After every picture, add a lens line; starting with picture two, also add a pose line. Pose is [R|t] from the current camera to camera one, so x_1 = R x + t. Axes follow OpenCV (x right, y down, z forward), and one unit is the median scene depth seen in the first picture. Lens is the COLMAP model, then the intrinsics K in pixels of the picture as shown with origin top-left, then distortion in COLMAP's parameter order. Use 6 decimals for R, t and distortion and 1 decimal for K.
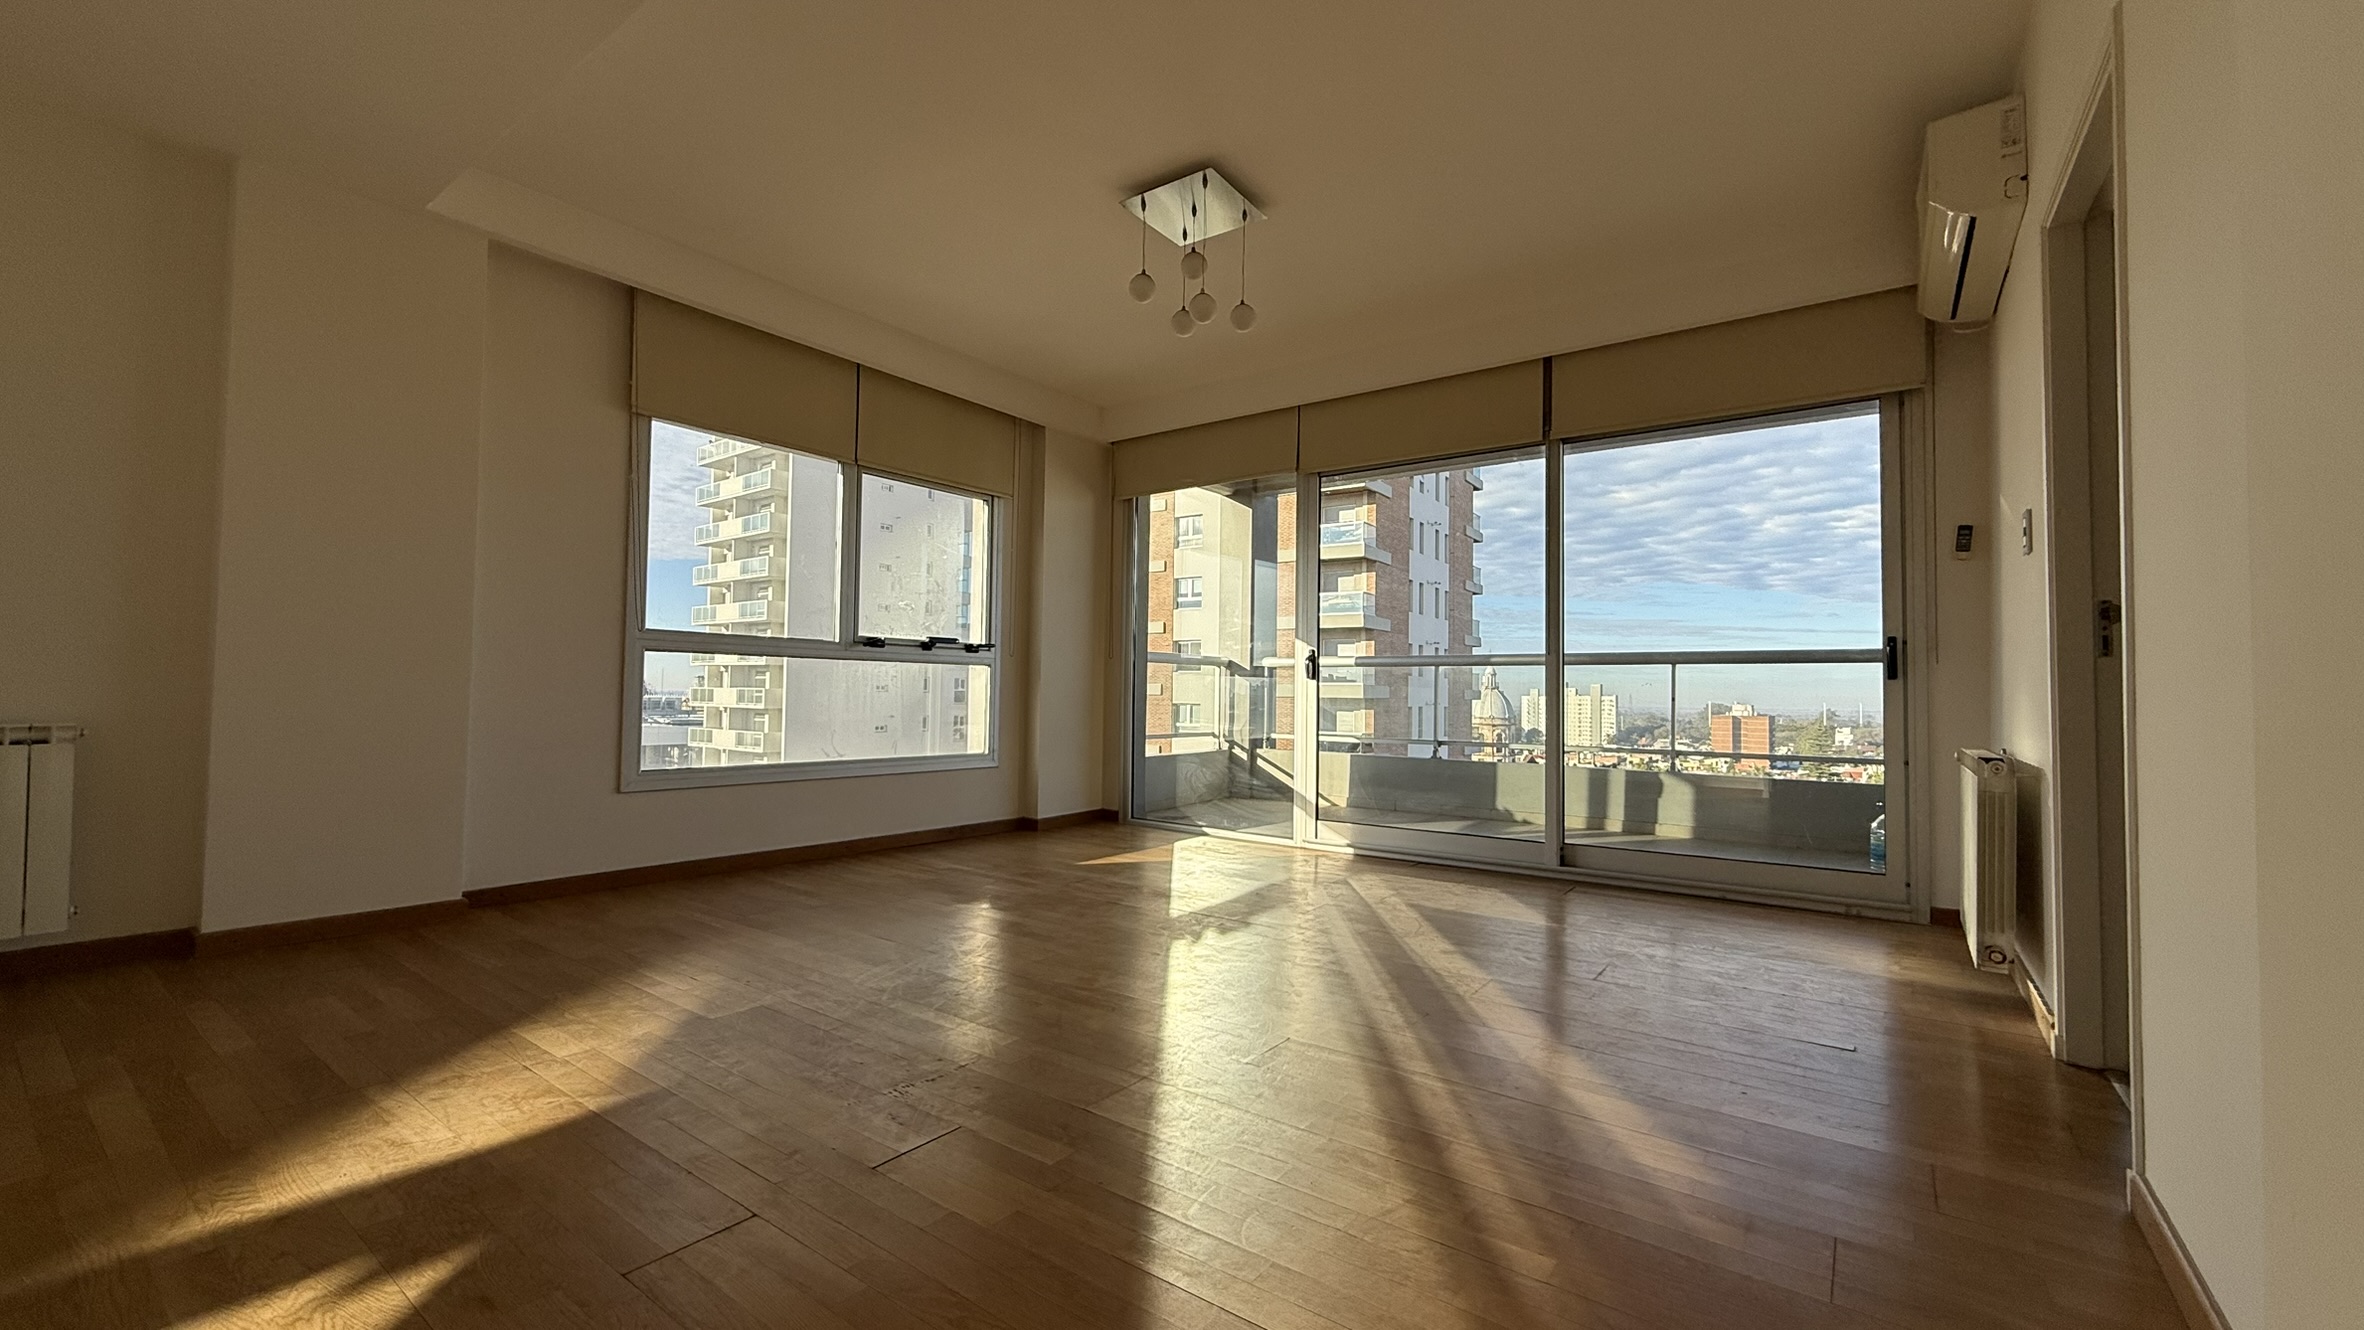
lens RADIAL K [[944.1, 0, 1187.2], [0, 944.1, 665.0], [0, 0, 1]] dist [0.016433, -0.000077]
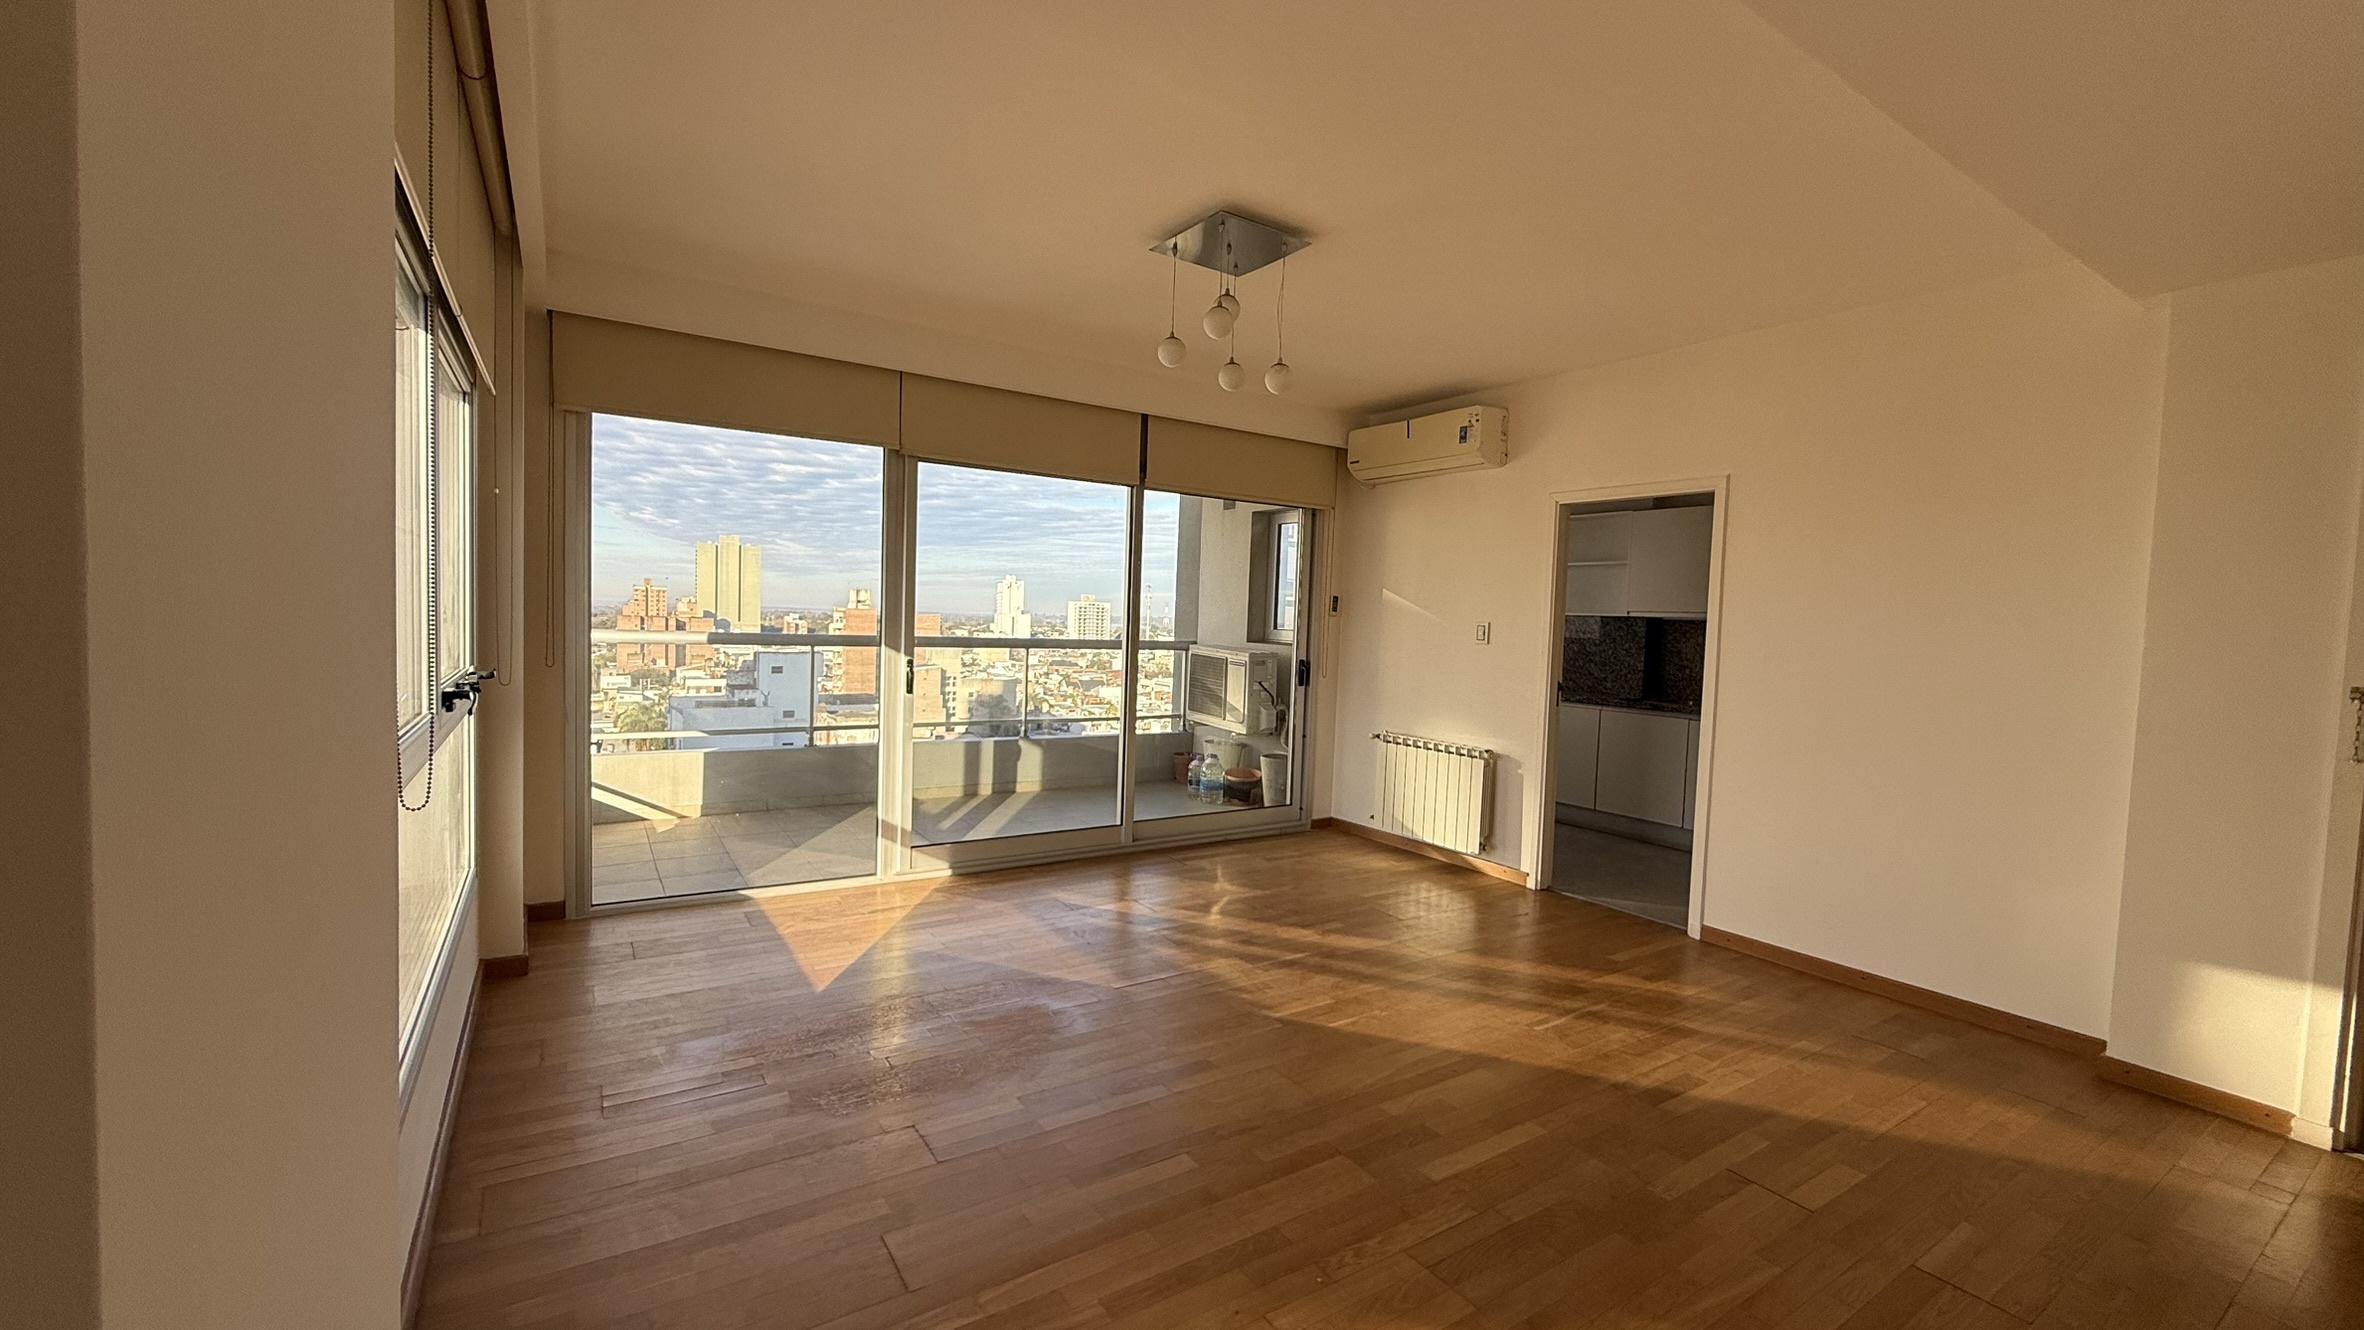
lens RADIAL K [[944.1, 0, 1187.2], [0, 944.1, 665.0], [0, 0, 1]] dist [0.016433, -0.000077]
pose [[0.359610, -0.045771, 0.931980, -0.591820], [-0.062433, 0.995378, 0.072975, -0.090058], [-0.931012, -0.084429, 0.355090, 0.439730]]
